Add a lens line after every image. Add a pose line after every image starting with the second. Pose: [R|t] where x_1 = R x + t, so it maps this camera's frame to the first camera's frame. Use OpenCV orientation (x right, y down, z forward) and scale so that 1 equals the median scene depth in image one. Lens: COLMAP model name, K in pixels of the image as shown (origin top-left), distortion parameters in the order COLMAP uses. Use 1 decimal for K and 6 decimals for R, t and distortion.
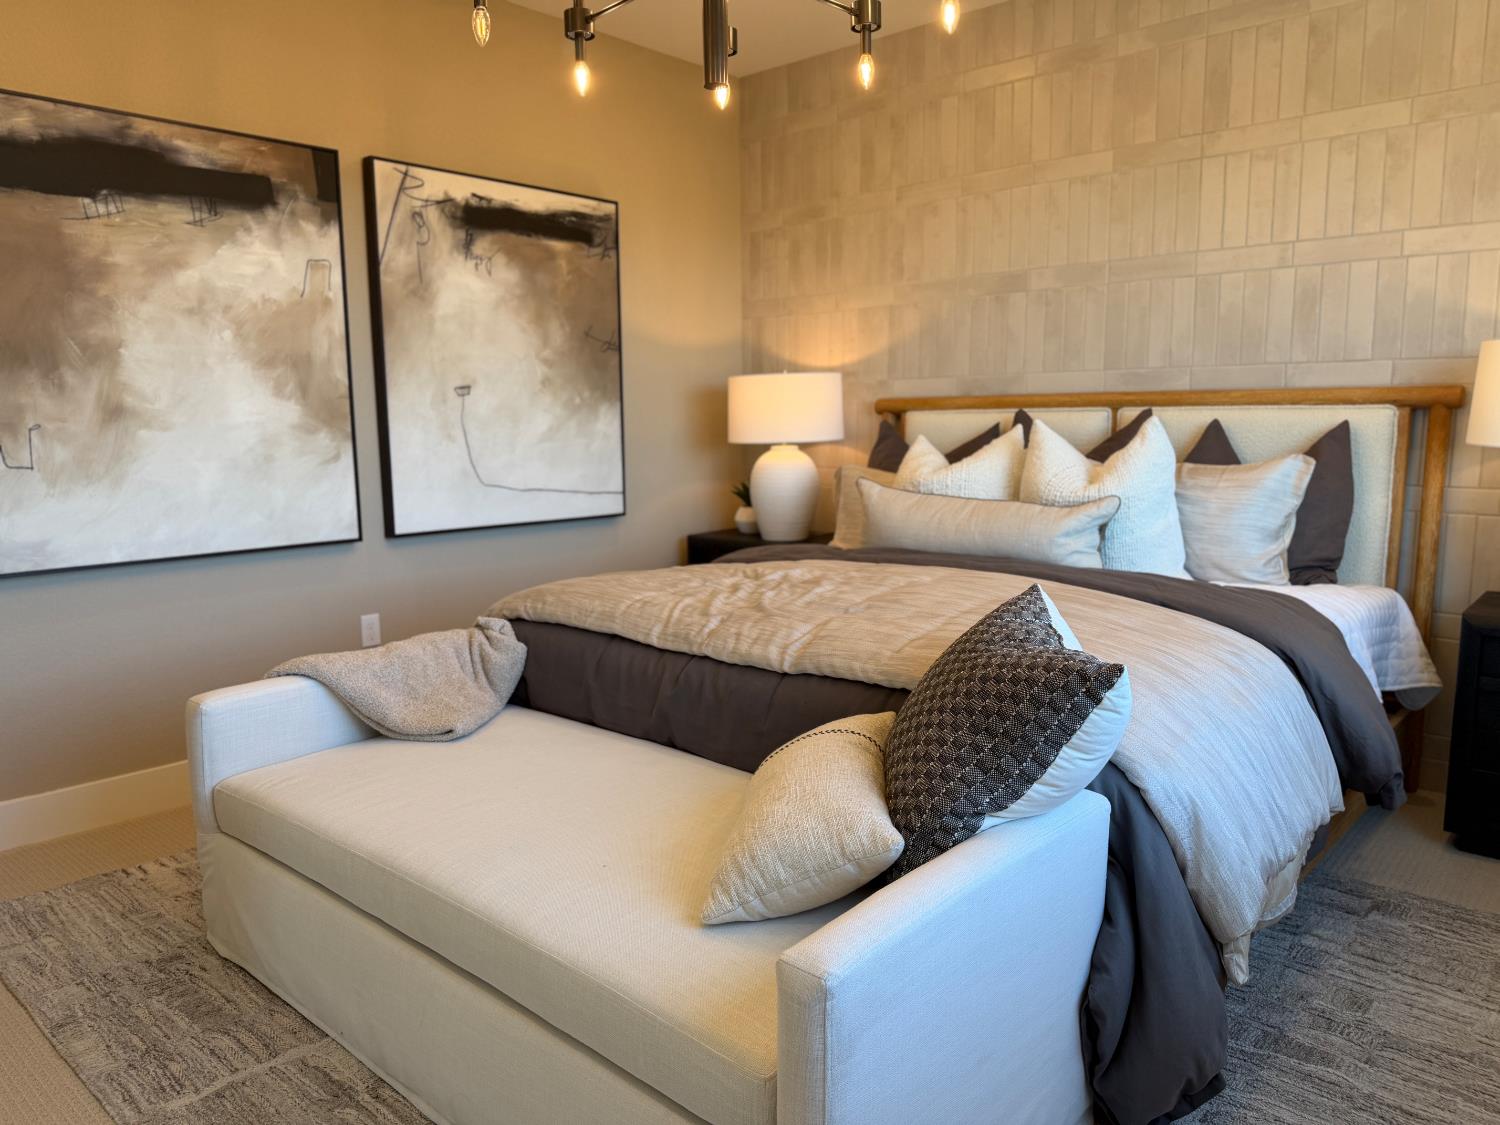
lens RADIAL K [[1049.0, 0, 744.1], [0, 1049.0, 562.0], [0, 0, 1]] dist [0.033077, -0.059840]
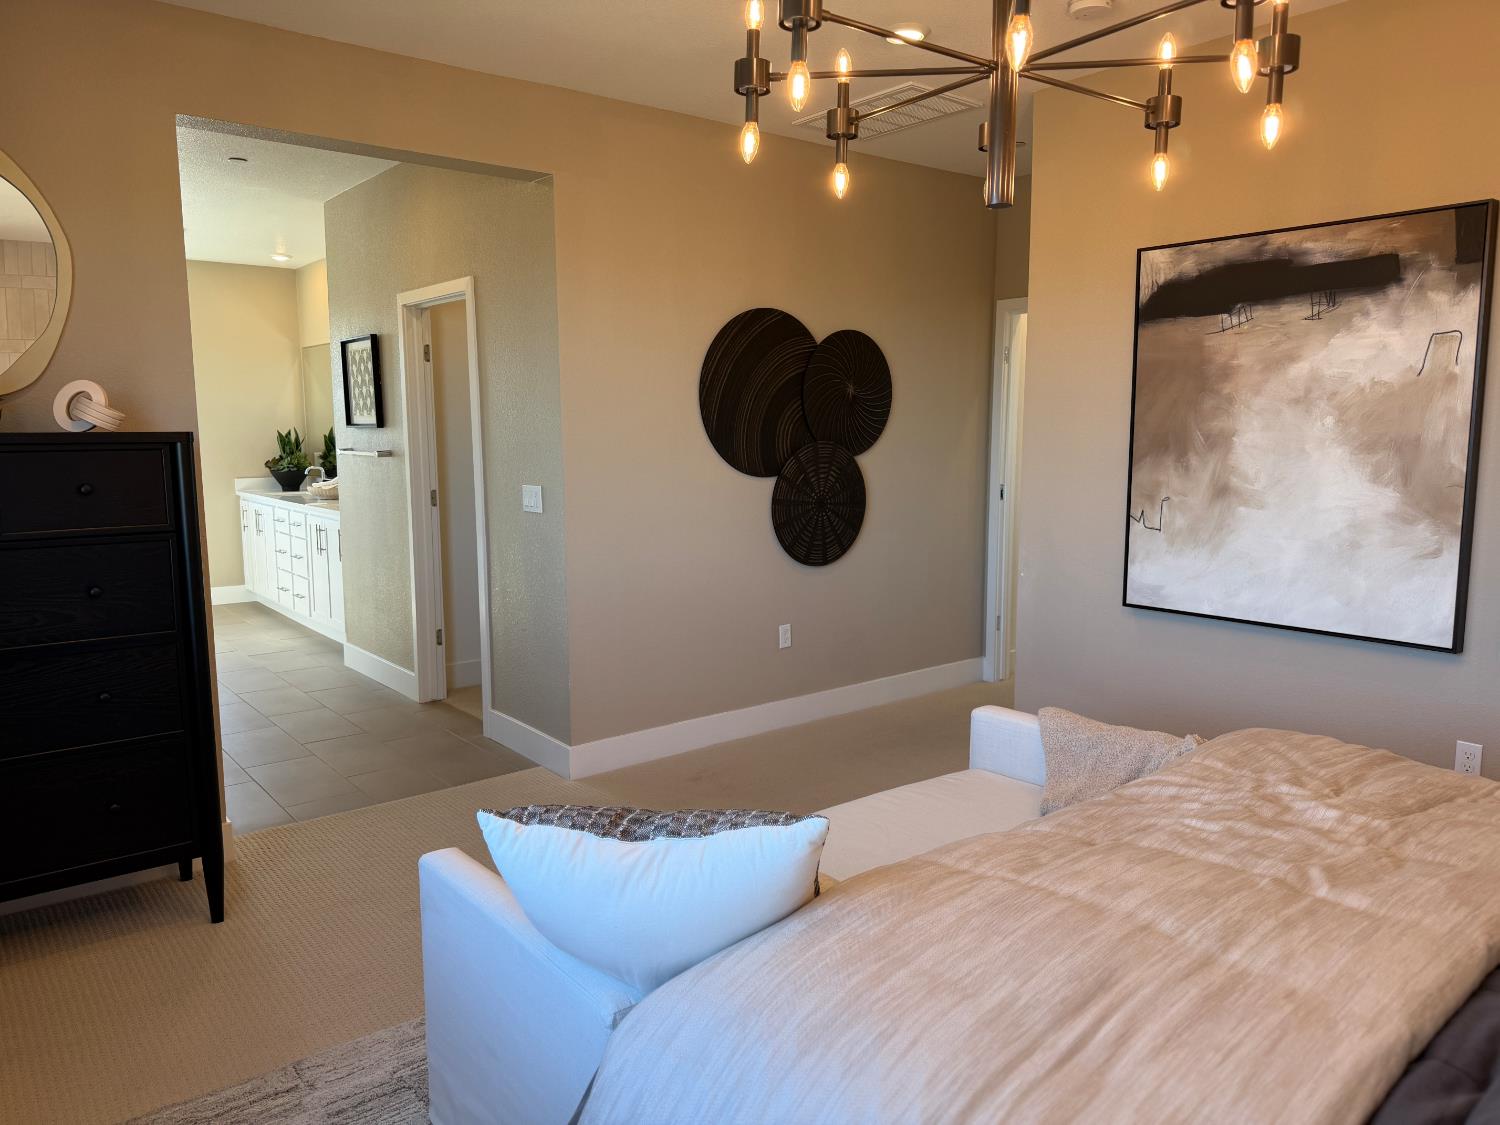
lens RADIAL K [[1049.0, 0, 748.3], [0, 1049.0, 555.6], [0, 0, 1]] dist [0.033077, -0.059840]
pose [[-0.170229, 0.124708, -0.977481, 0.637444], [-0.138674, 0.979056, 0.149059, -0.167175], [0.975598, 0.160925, -0.149370, 0.644940]]
